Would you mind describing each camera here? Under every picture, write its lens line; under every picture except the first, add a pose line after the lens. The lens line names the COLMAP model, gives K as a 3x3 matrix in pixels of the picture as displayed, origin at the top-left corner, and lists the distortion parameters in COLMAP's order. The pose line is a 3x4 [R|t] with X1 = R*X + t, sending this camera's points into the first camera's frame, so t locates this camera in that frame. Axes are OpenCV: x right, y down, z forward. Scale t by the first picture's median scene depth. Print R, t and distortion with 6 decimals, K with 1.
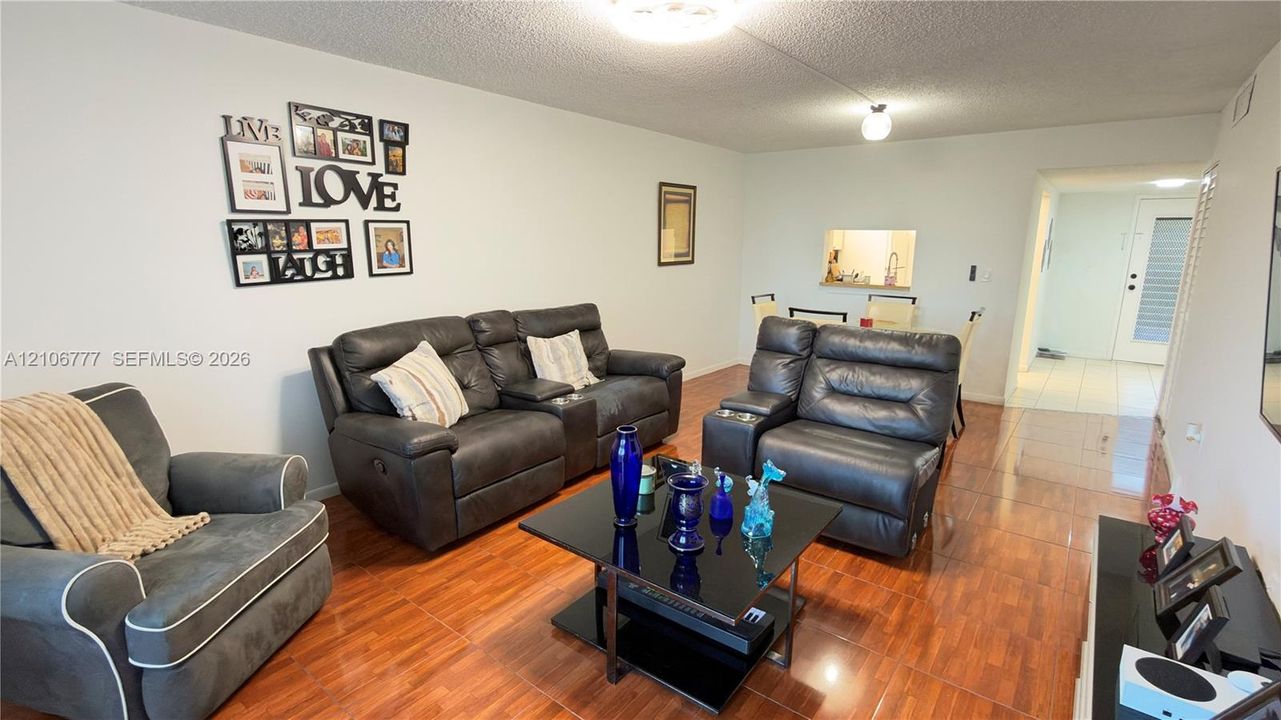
lens RADIAL K [[579.1, 0, 639.2], [0, 579.1, 359.2], [0, 0, 1]] dist [0.004897, 0.000146]
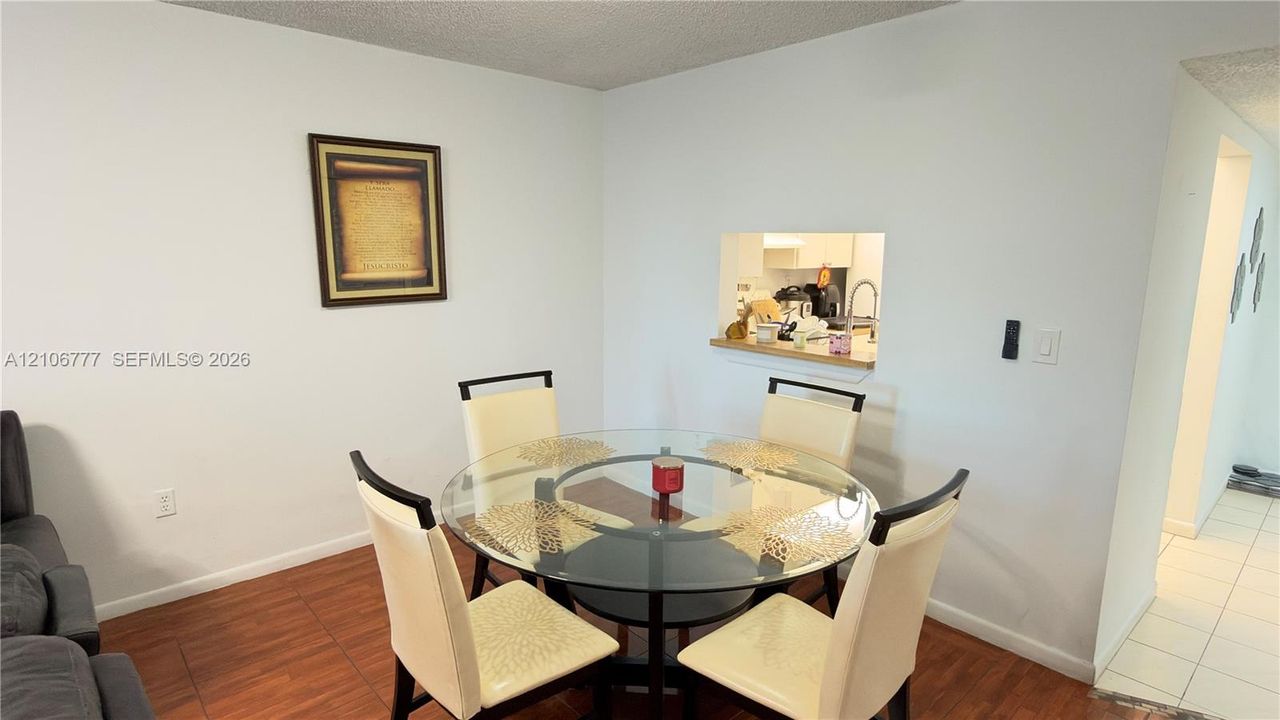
lens RADIAL K [[657.1, 0, 640.2], [0, 657.1, 359.9], [0, 0, 1]] dist [-0.006340, -0.000141]
pose [[0.985178, 0.029622, -0.168957, 0.381629], [-0.035300, 0.998905, -0.030703, -0.106318], [0.167862, 0.036212, 0.985145, 0.491326]]
